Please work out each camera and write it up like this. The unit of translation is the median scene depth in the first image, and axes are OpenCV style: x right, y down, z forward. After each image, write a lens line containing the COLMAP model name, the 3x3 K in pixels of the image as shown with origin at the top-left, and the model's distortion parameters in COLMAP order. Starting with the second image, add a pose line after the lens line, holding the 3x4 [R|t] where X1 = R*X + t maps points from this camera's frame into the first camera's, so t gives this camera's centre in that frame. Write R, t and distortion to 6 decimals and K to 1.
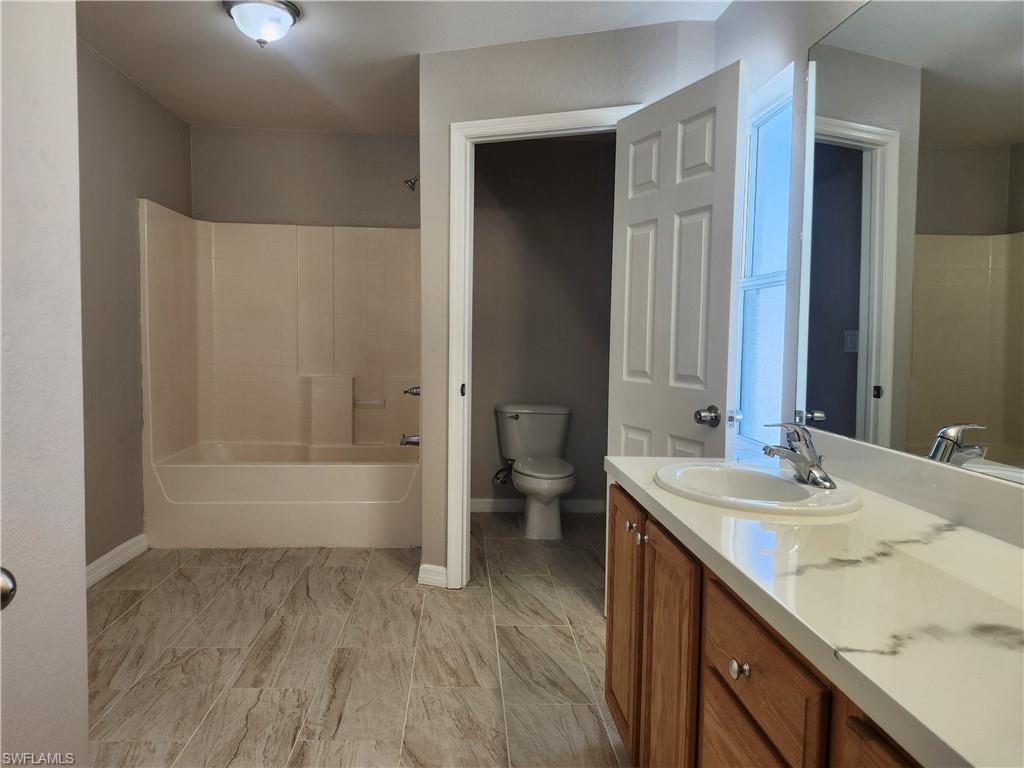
lens RADIAL K [[718.2, 0, 512.0], [0, 718.2, 384.0], [0, 0, 1]] dist [-0.003046, -0.002826]
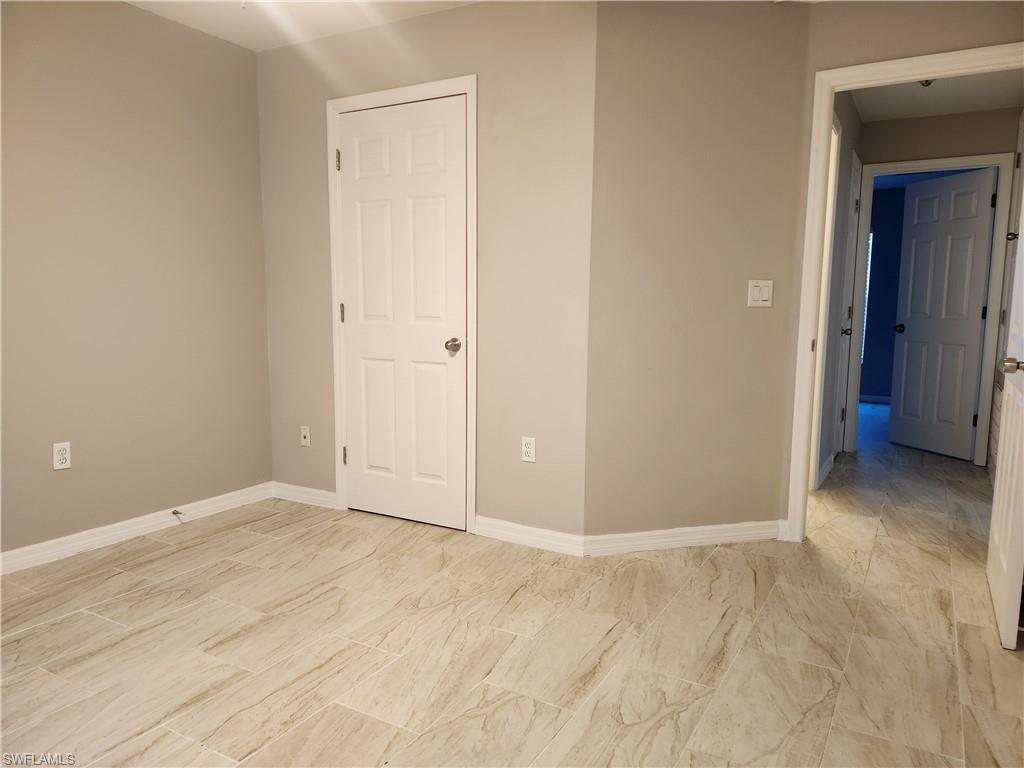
lens RADIAL K [[718.2, 0, 512.0], [0, 718.2, 384.0], [0, 0, 1]] dist [-0.003046, -0.002826]
pose [[-0.831622, -0.086401, 0.548580, -0.527802], [0.021525, 0.982066, 0.187306, -0.120627], [-0.554925, 0.167576, -0.814848, 1.954173]]
